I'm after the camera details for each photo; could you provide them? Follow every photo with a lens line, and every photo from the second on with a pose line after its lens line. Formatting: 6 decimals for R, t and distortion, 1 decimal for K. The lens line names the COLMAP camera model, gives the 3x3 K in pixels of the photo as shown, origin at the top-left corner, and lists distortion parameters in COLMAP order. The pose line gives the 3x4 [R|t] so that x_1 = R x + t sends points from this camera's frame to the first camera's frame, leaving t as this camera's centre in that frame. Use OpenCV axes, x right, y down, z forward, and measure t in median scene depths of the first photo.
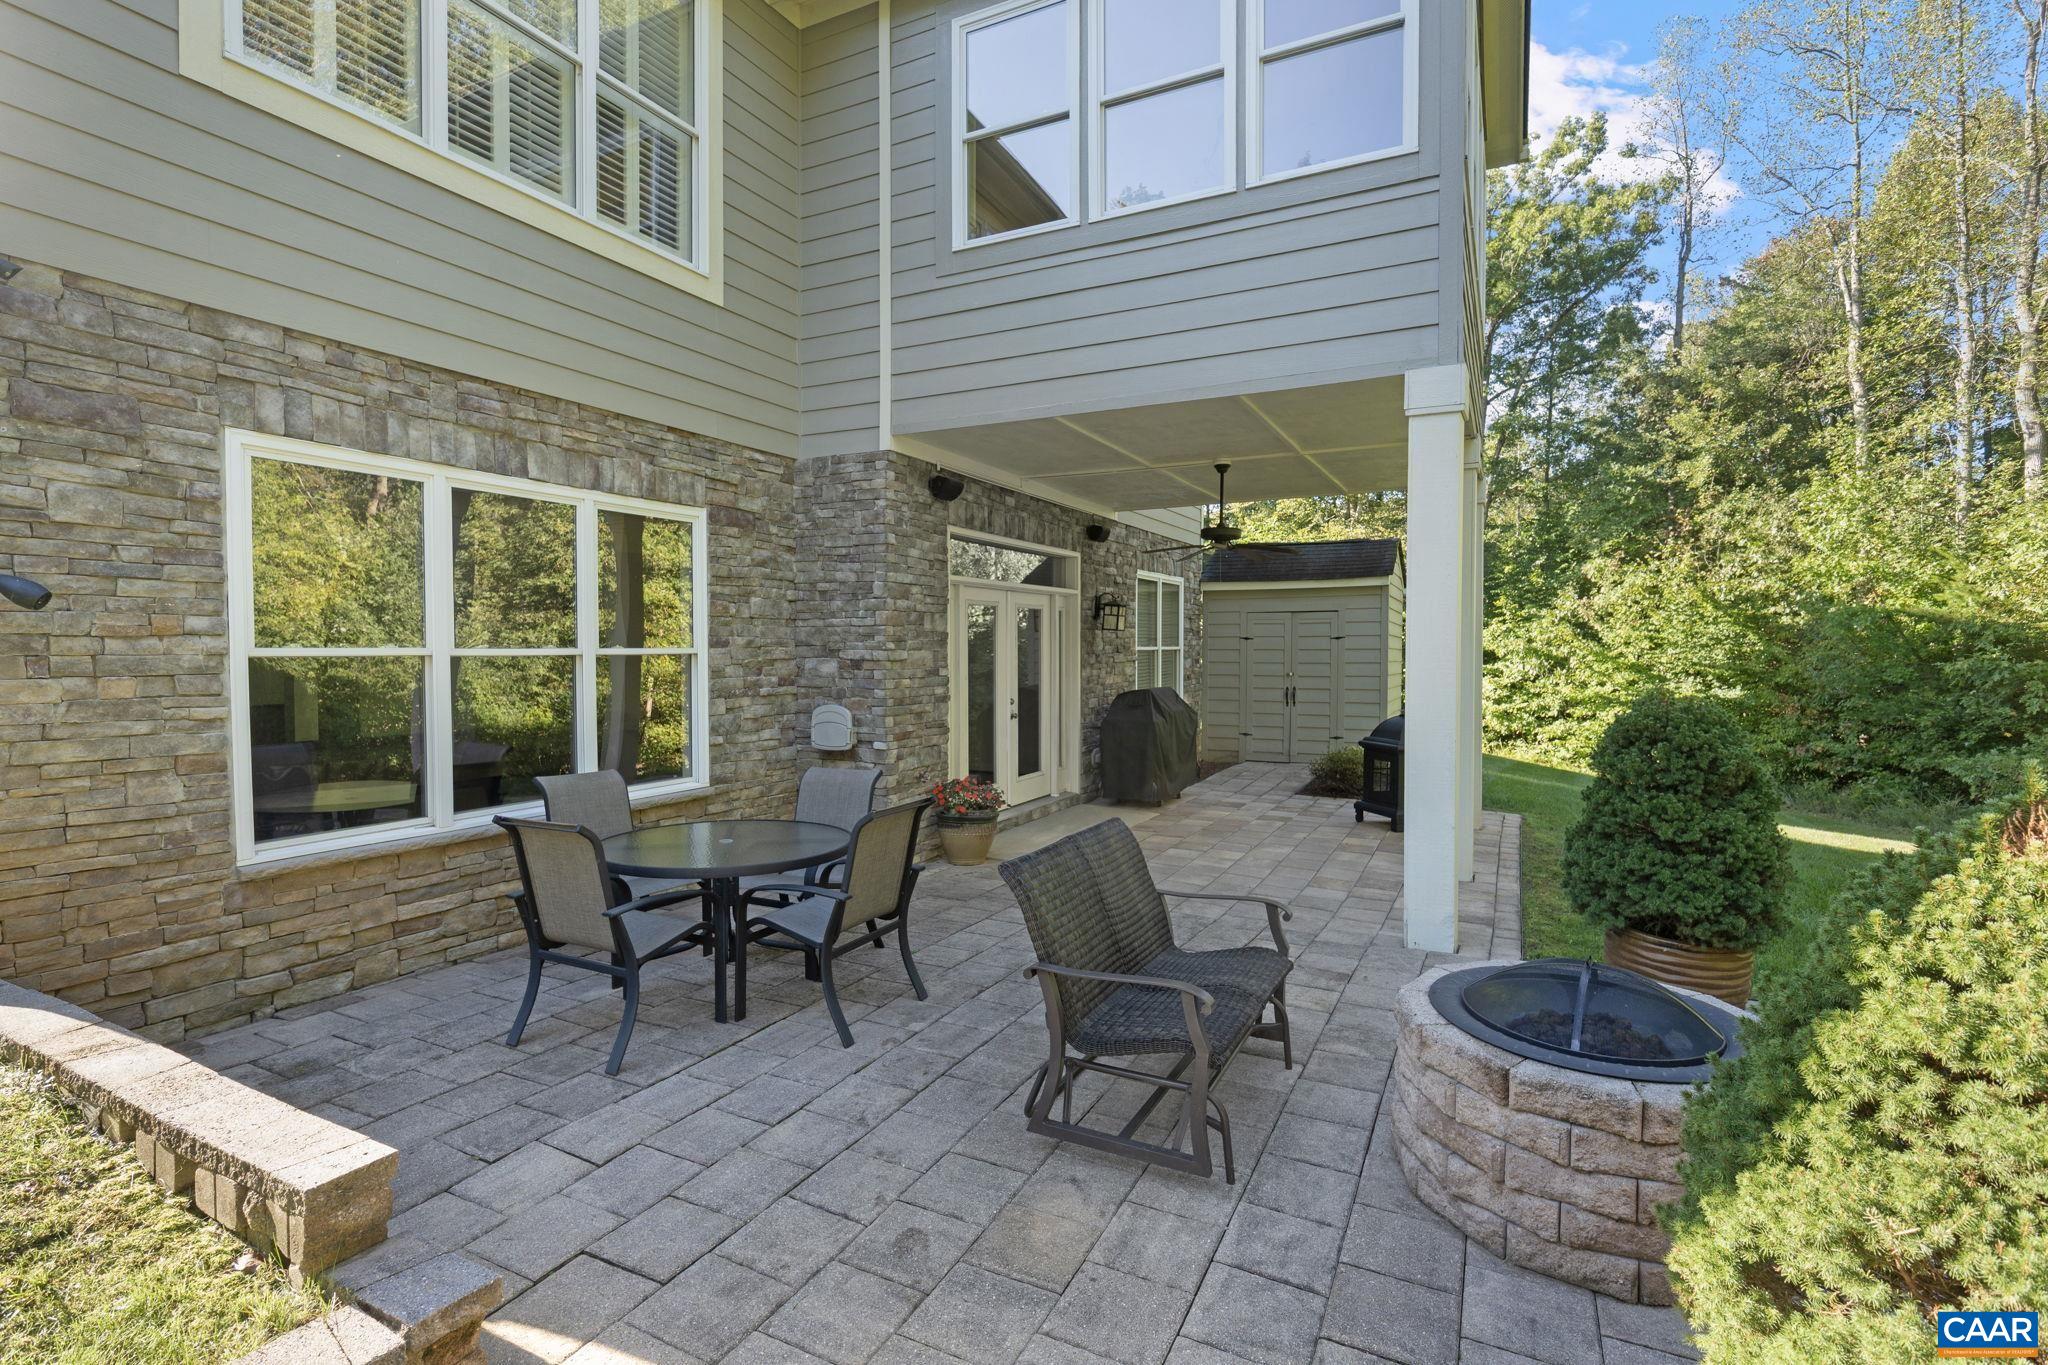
lens RADIAL K [[905.0, 0, 1024.0], [0, 905.0, 682.5], [0, 0, 1]] dist [-0.014118, -0.000059]
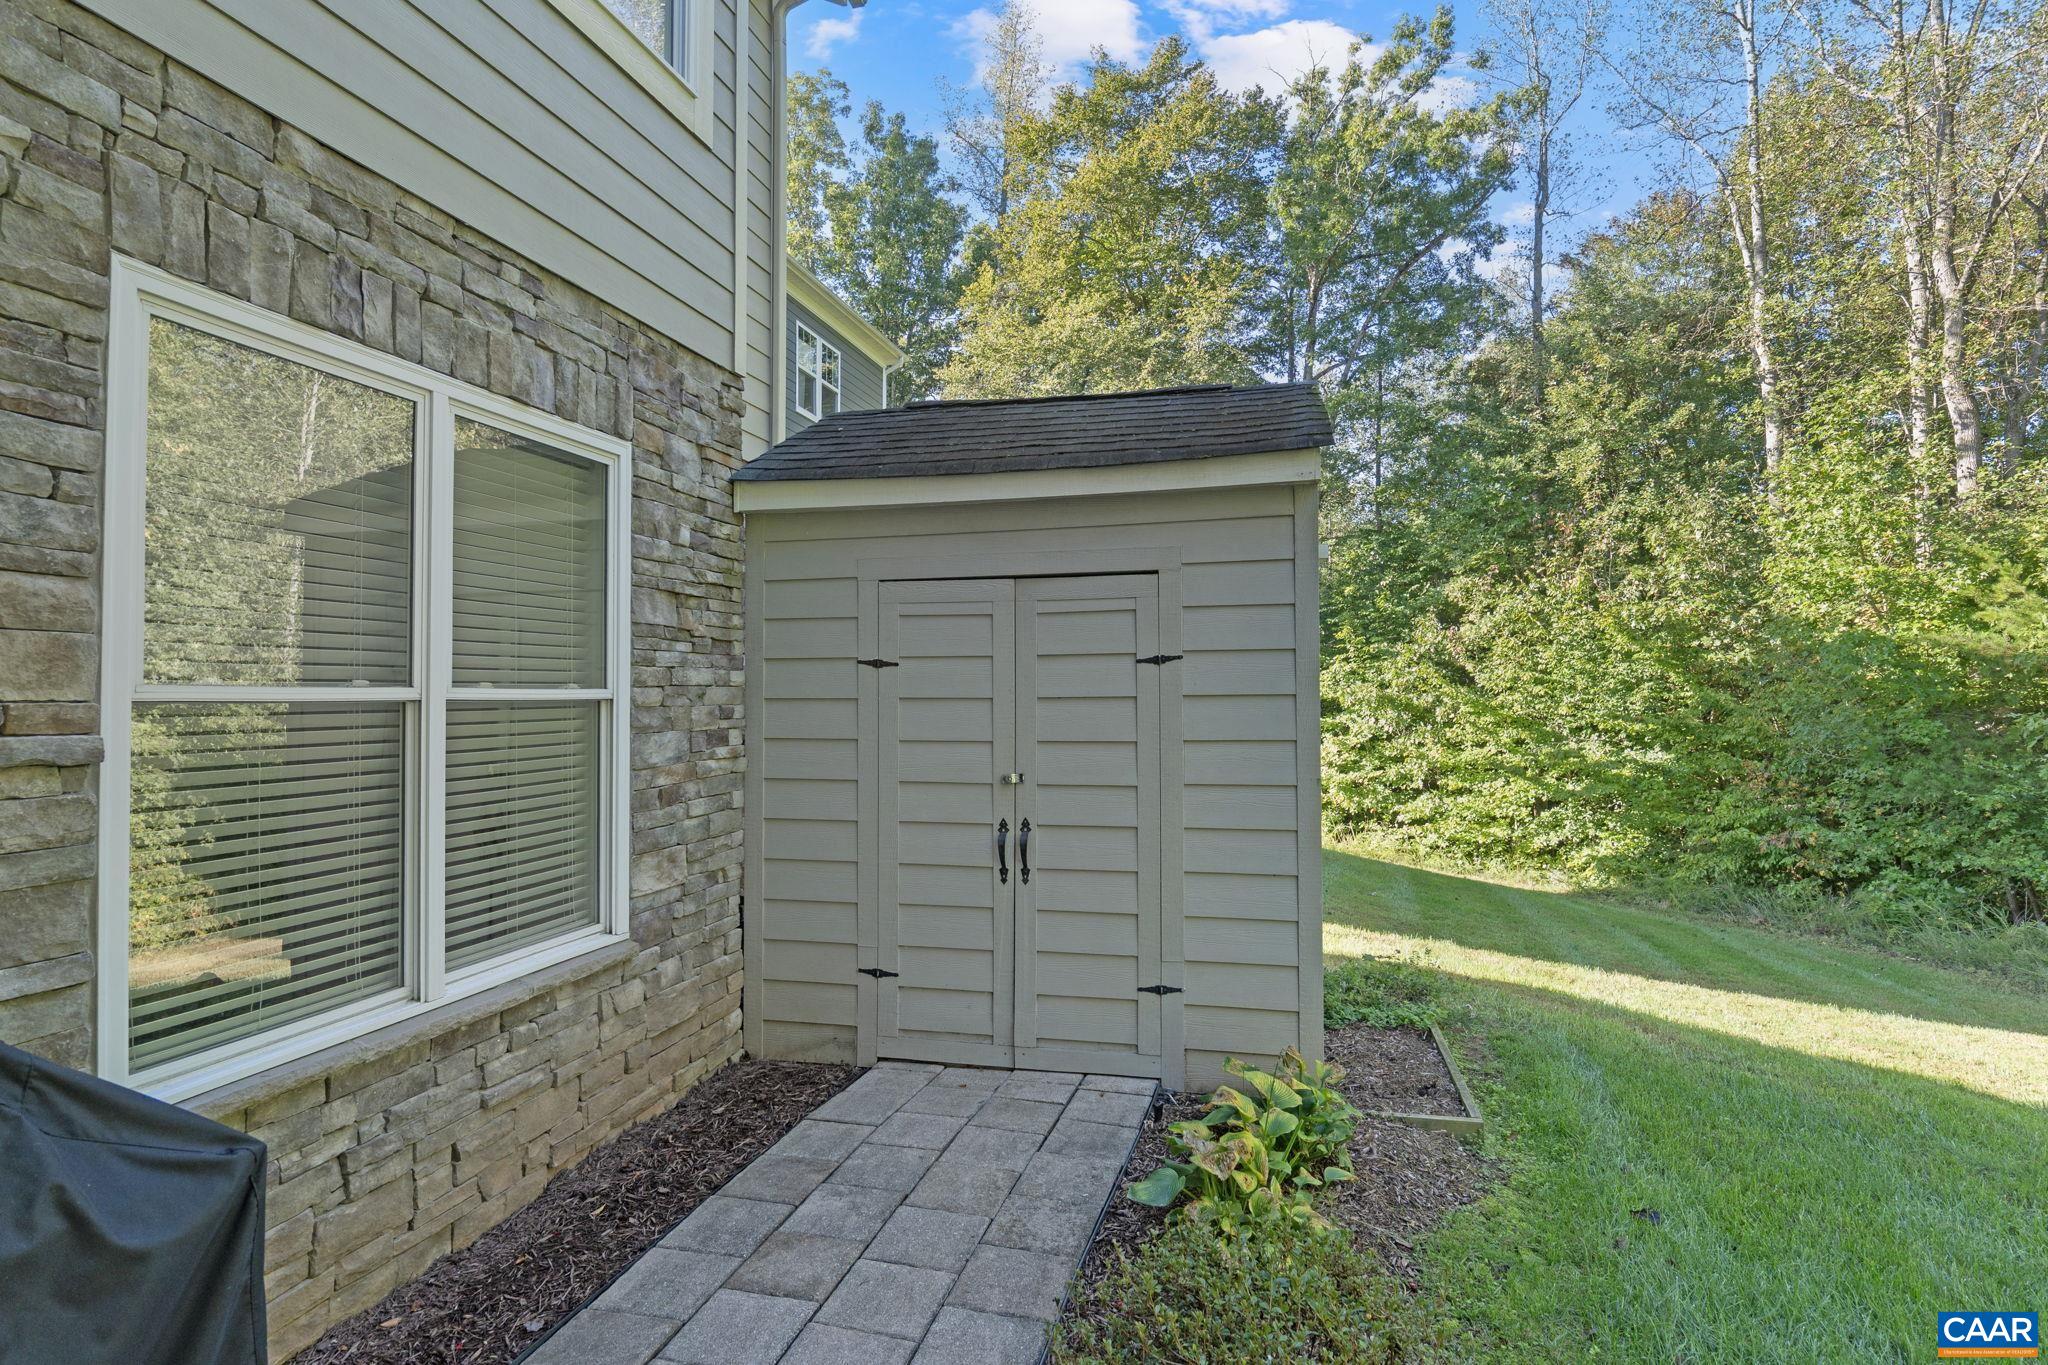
lens RADIAL K [[1053.0, 0, 1024.0], [0, 1053.0, 682.5], [0, 0, 1]] dist [-0.016652, -0.000531]
pose [[0.973012, 0.000170, 0.230753, 0.081988], [0.011960, 0.998618, -0.051167, -0.009048], [-0.230443, 0.052546, 0.971666, 0.246125]]
